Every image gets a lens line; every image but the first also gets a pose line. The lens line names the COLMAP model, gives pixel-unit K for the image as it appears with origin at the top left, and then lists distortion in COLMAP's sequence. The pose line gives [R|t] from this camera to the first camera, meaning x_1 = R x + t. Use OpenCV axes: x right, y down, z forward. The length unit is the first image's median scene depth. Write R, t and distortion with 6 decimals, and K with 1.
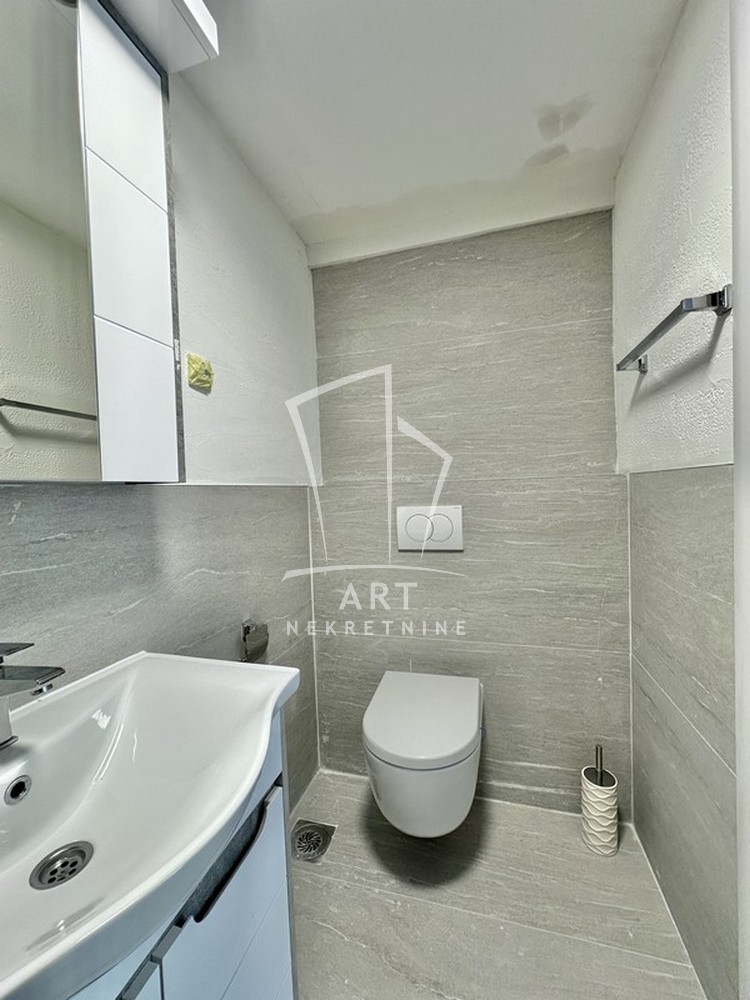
lens RADIAL K [[399.3, 0, 378.1], [0, 399.3, 500.9], [0, 0, 1]] dist [-0.002779, 0.000832]
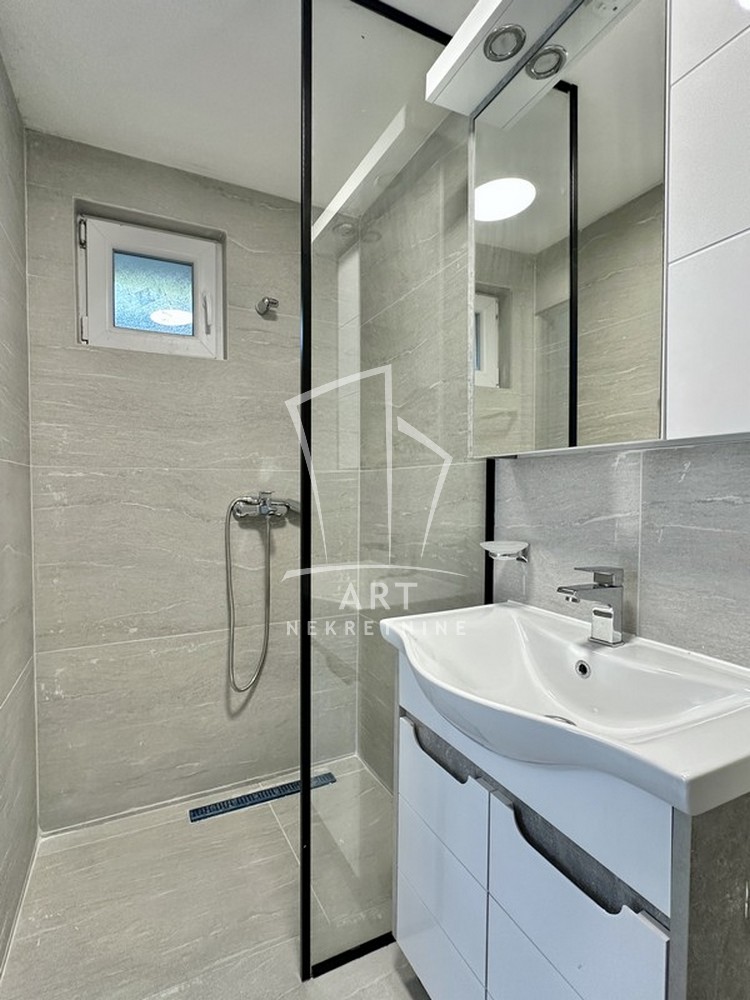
lens RADIAL K [[399.3, 0, 374.5], [0, 399.3, 498.6], [0, 0, 1]] dist [-0.002779, 0.000832]
pose [[-0.680486, 0.046371, -0.731292, 0.427285], [-0.003748, 0.997762, 0.066755, 0.030288], [0.732751, 0.048167, -0.678790, 1.034701]]
